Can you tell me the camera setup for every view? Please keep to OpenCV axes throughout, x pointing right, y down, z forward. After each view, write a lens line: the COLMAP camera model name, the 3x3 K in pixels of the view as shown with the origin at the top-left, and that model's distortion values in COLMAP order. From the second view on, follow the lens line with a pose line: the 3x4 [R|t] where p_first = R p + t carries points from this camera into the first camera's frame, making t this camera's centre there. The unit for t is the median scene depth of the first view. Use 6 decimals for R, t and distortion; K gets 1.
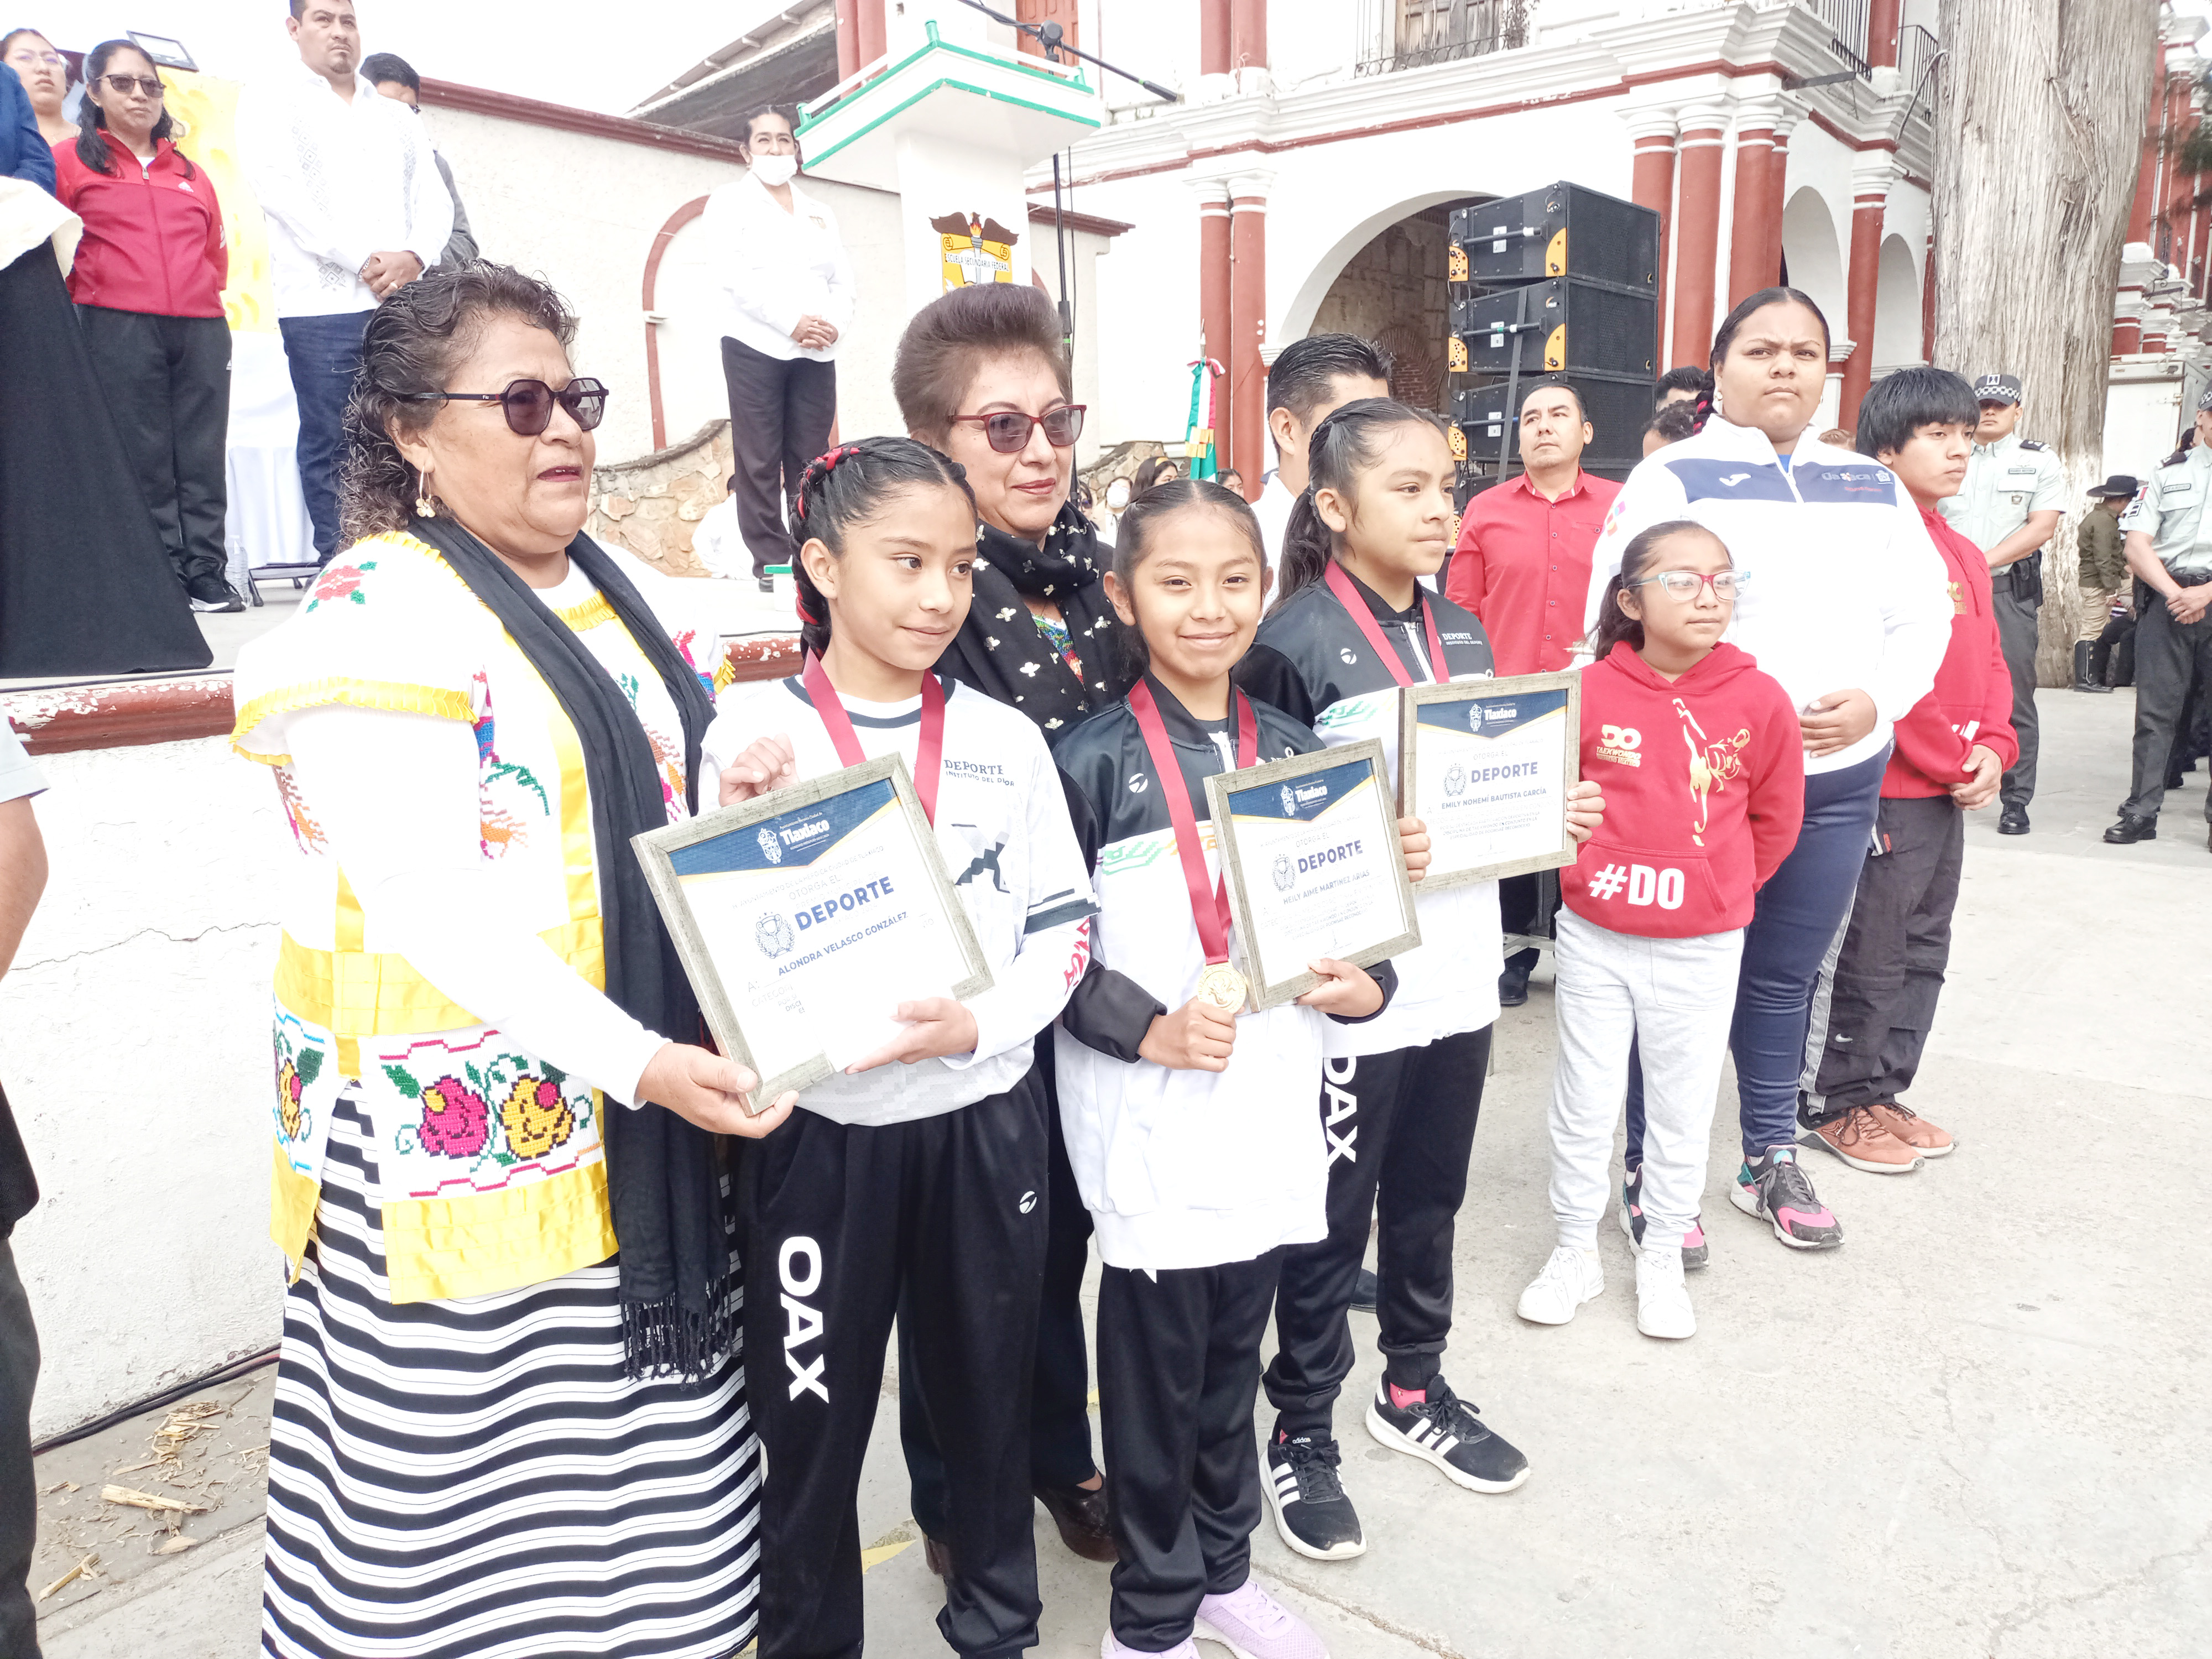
lens RADIAL K [[1683.3, 0, 1109.4], [0, 1683.3, 860.3], [0, 0, 1]] dist [0.005486, -0.001965]
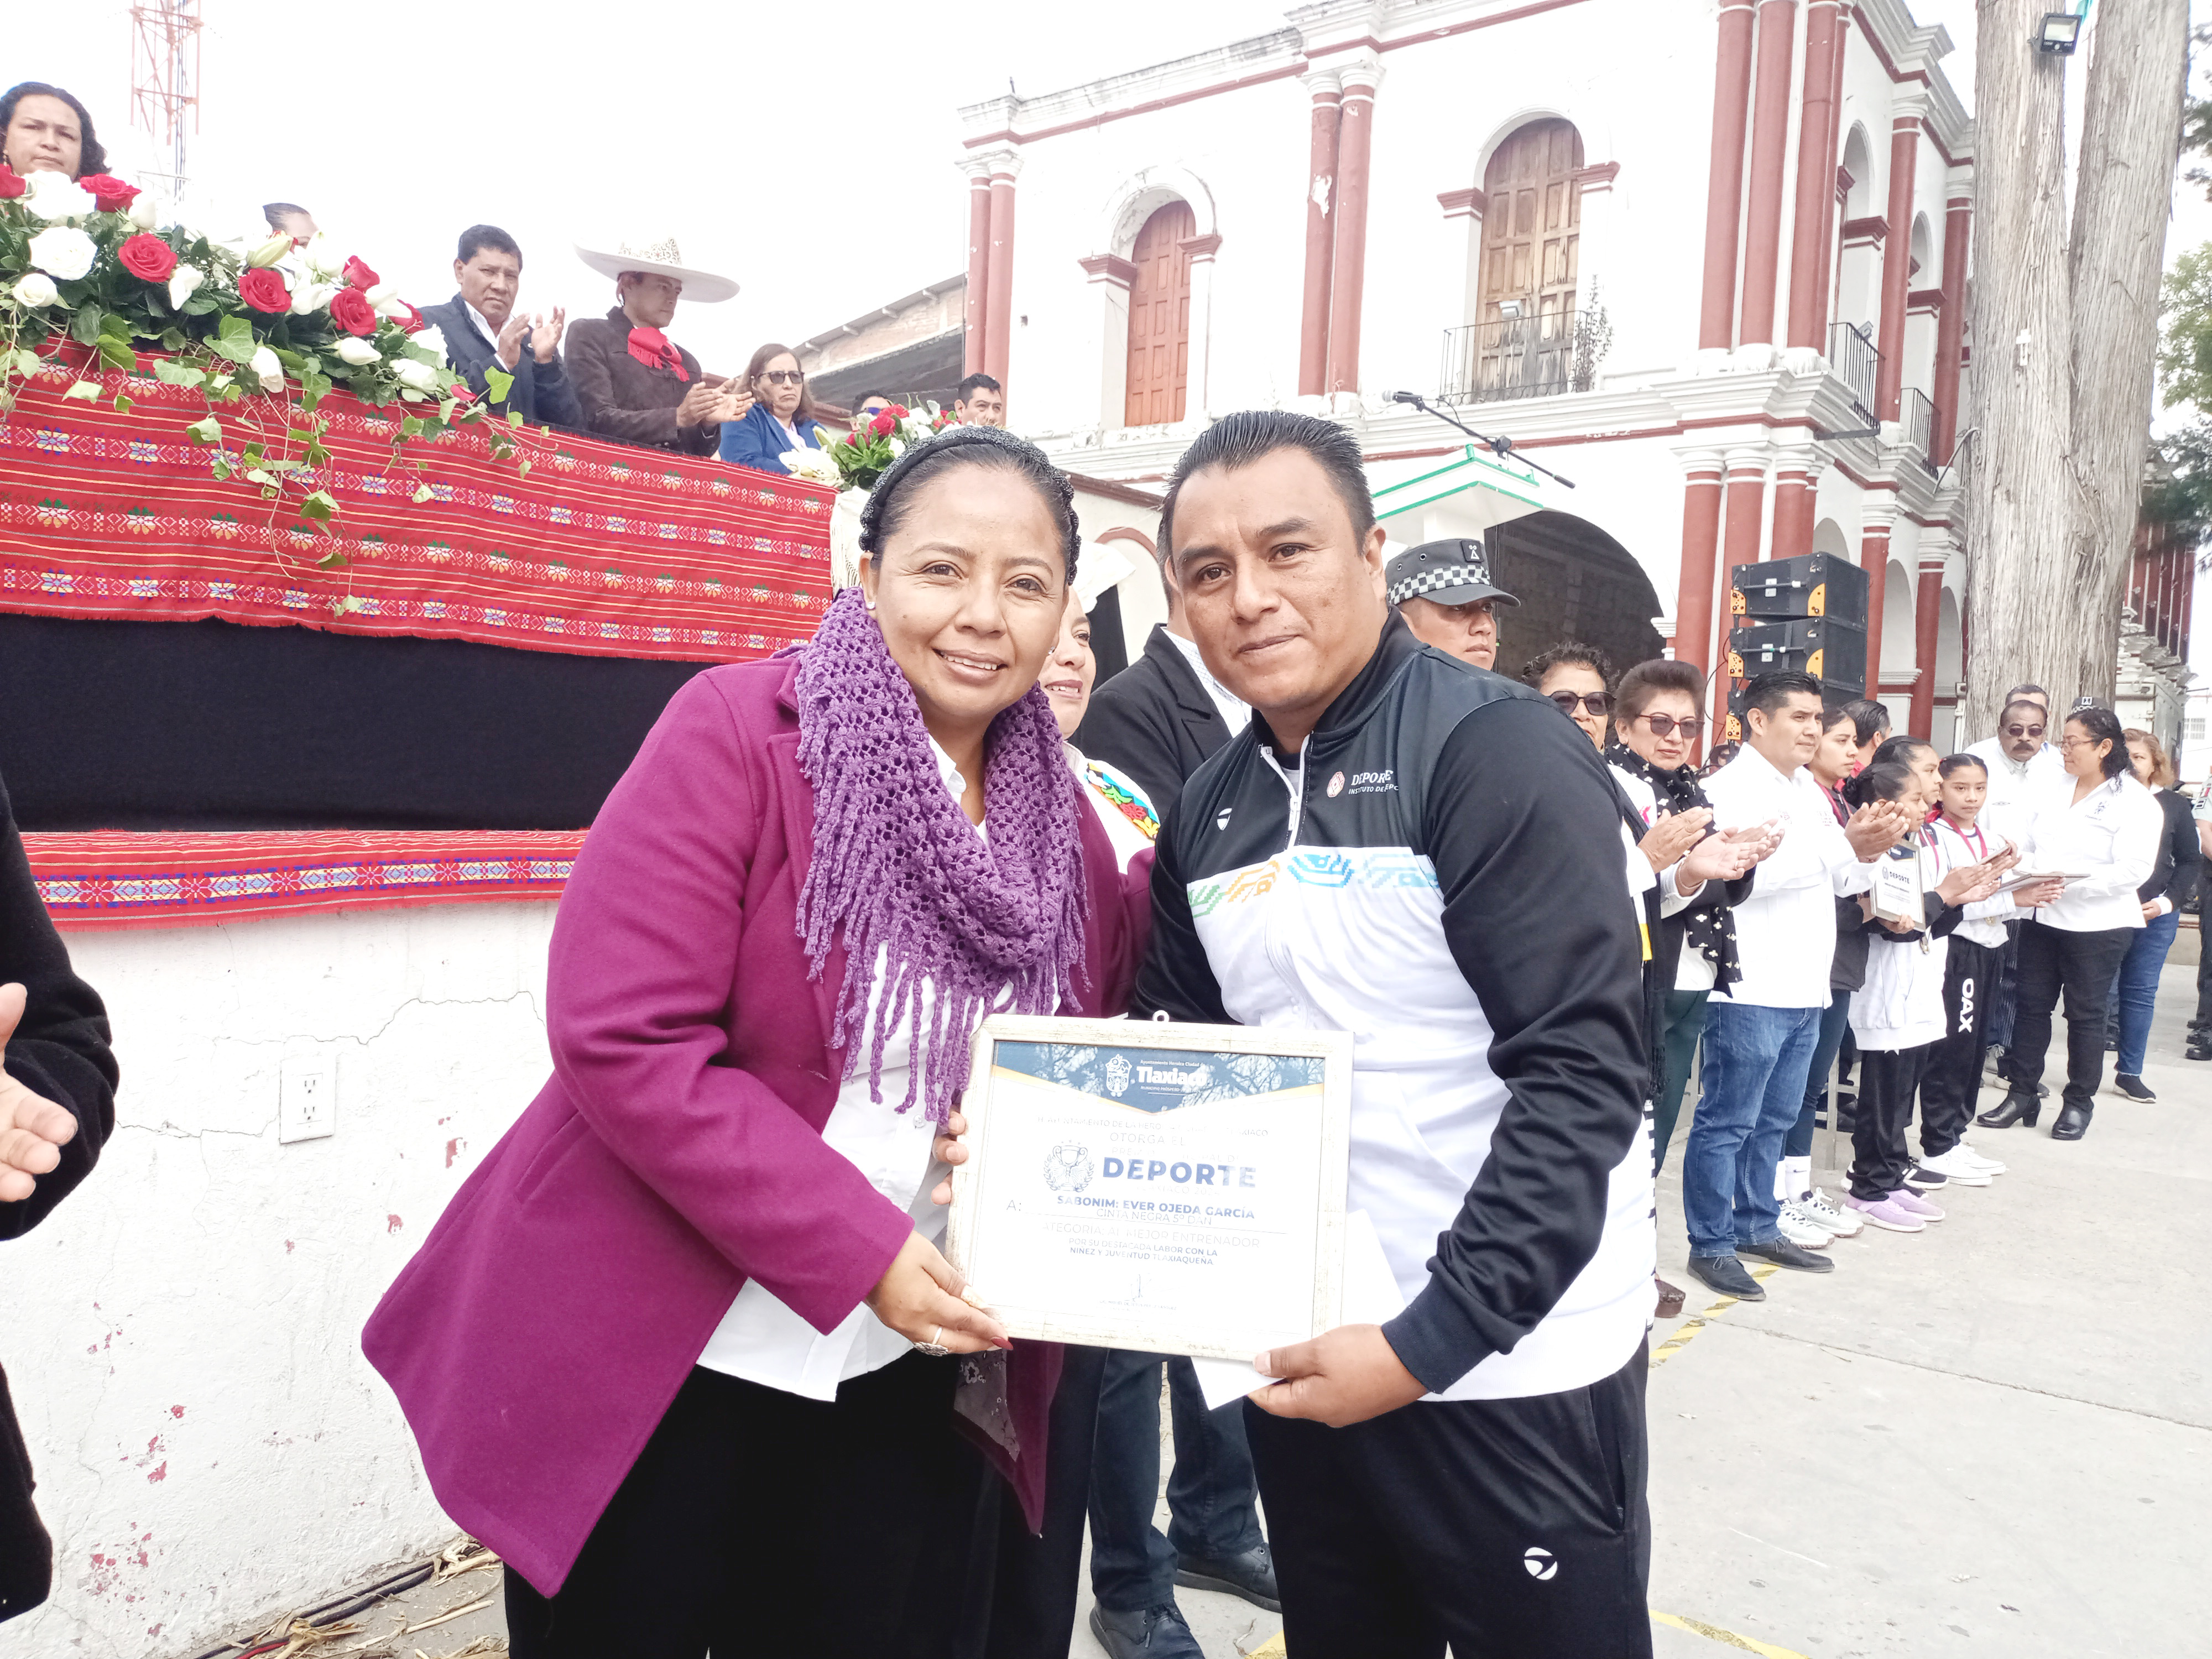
lens RADIAL K [[1639.6, 0, 1097.0], [0, 1639.6, 884.2], [0, 0, 1]] dist [0.005717, -0.013610]
pose [[0.998526, 0.054085, 0.004523, -0.089652], [-0.053056, 0.990280, -0.128570, 0.022958], [-0.011432, 0.128140, 0.991690, -0.088866]]
